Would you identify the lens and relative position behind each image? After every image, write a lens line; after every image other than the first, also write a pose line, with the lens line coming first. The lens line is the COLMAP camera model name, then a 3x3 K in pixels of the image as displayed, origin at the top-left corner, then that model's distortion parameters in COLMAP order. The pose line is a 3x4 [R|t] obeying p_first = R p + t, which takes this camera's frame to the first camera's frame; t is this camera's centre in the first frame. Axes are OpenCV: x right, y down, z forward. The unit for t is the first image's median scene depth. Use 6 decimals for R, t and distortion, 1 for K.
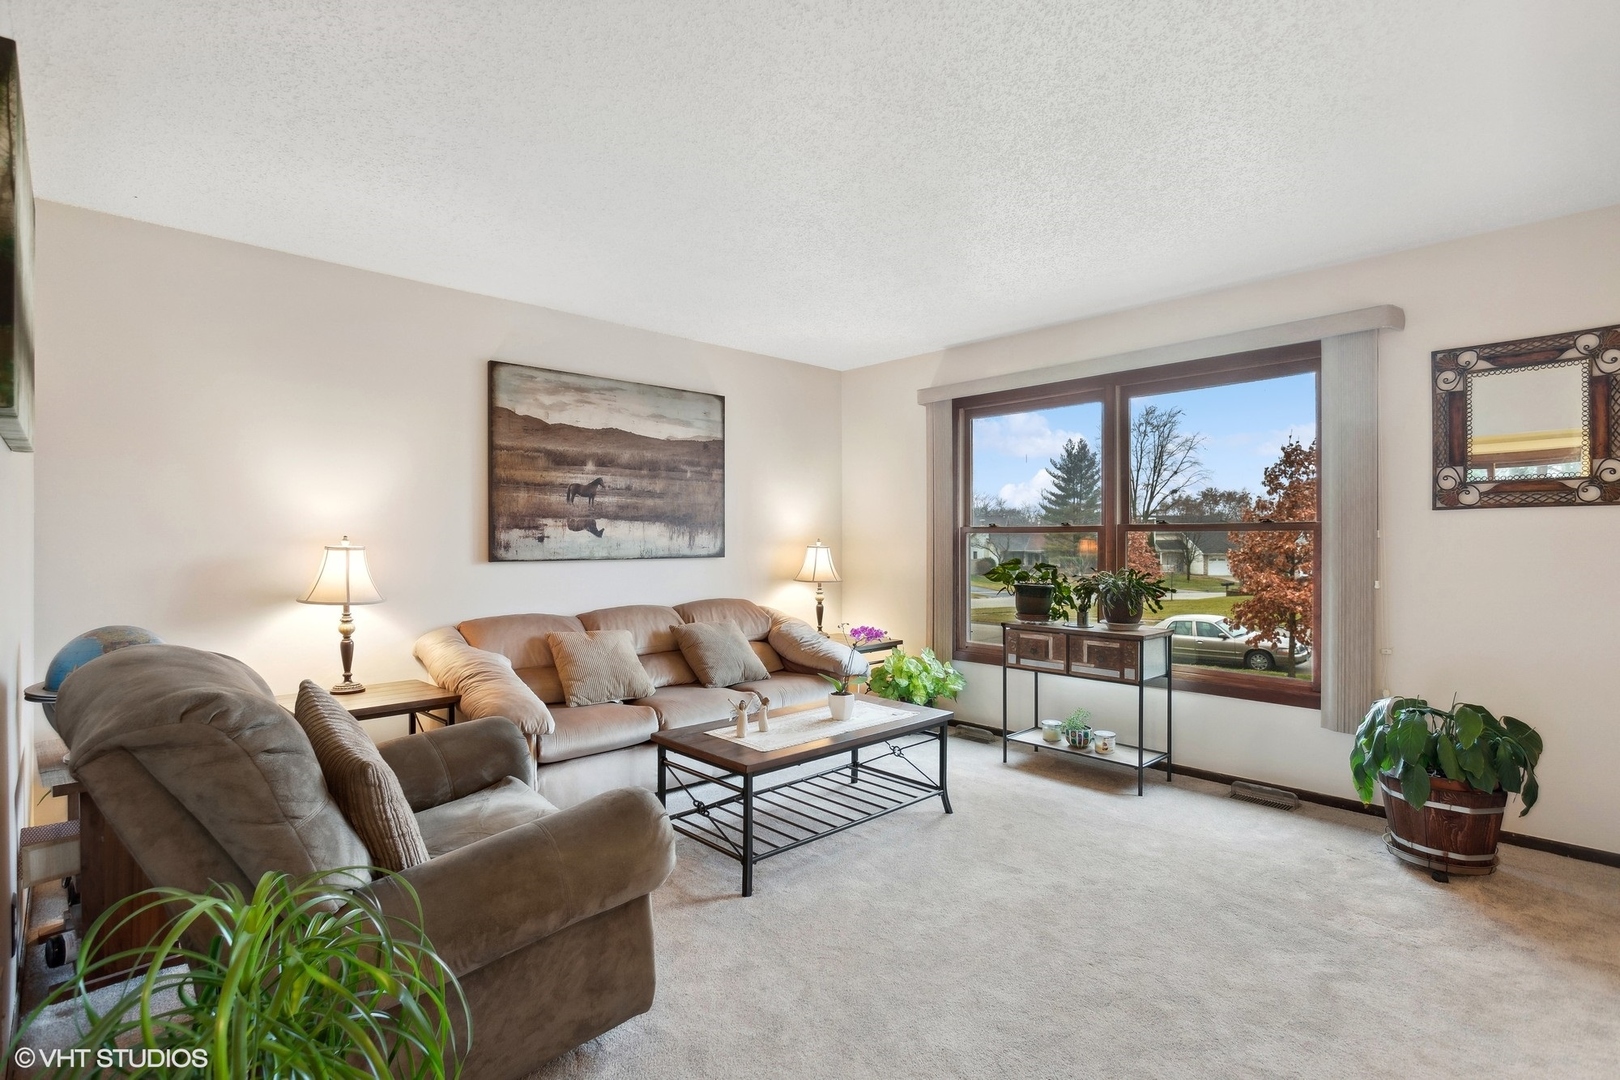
lens RADIAL K [[782.5, 0, 805.8], [0, 782.5, 538.6], [0, 0, 1]] dist [-0.001354, 0.000050]
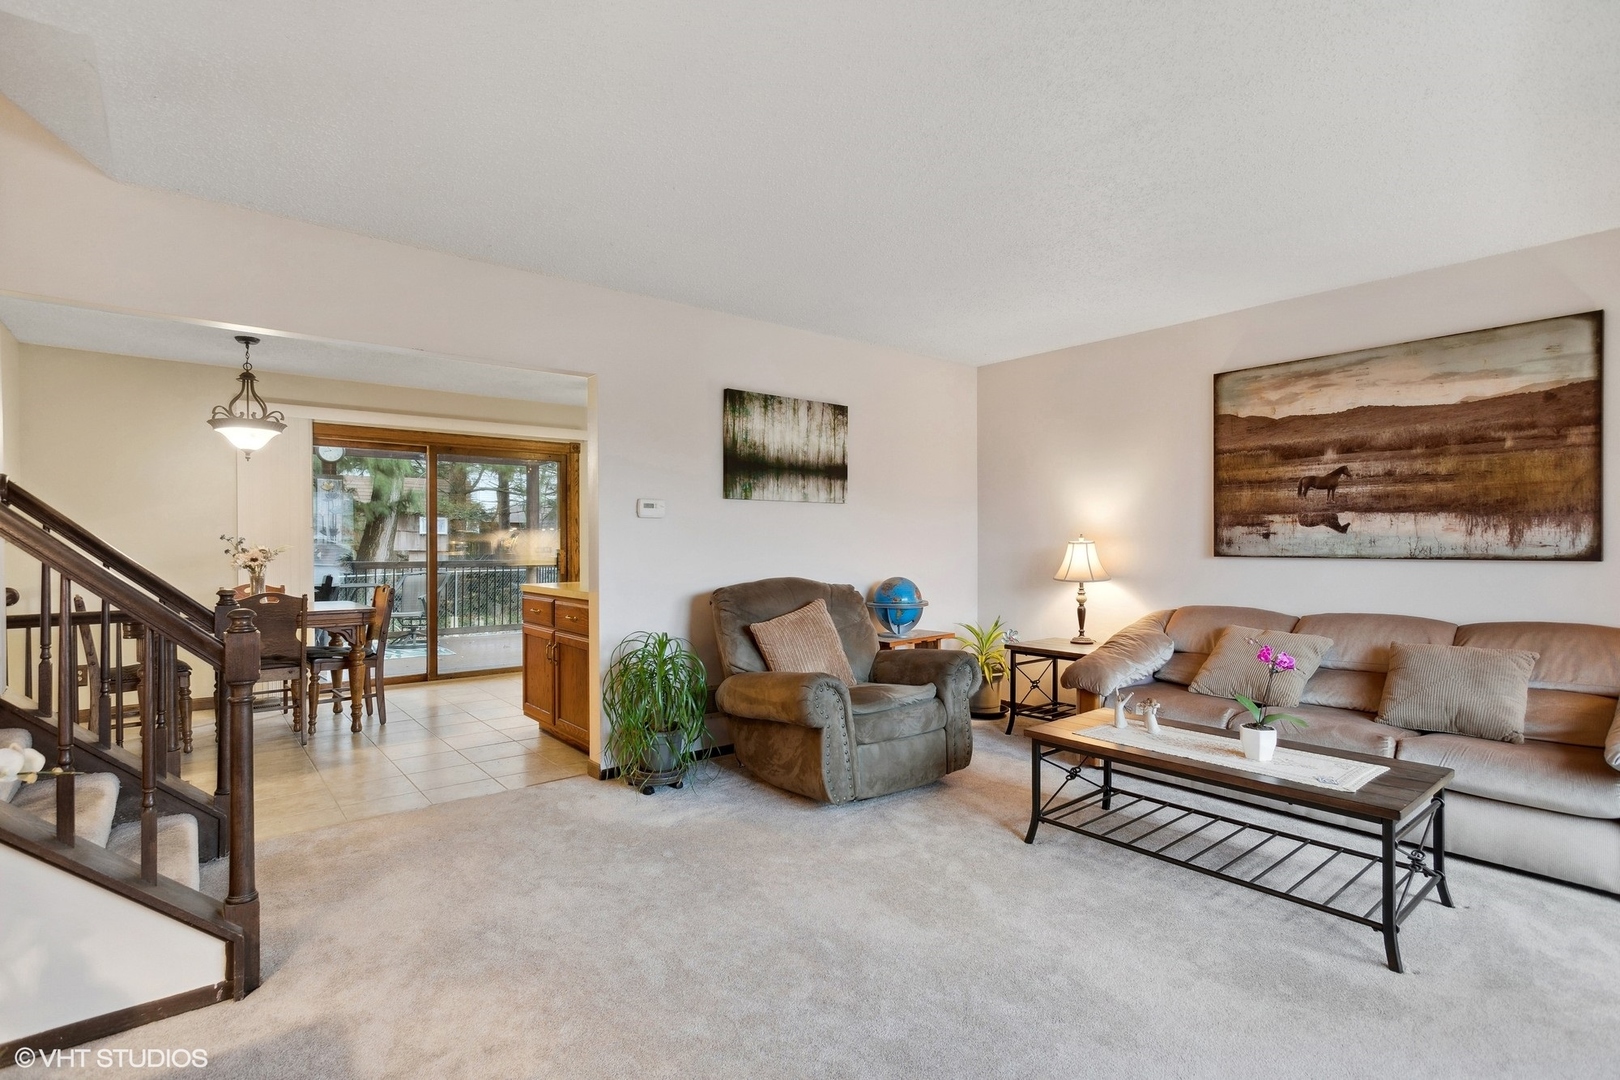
lens RADIAL K [[766.4, 0, 813.3], [0, 766.4, 544.9], [0, 0, 1]] dist [0.000819, -0.000057]
pose [[-0.058335, 0.007084, -0.998272, 0.658238], [0.005537, 0.999962, 0.006772, 0.002699], [0.998282, -0.005133, -0.058372, 0.458371]]
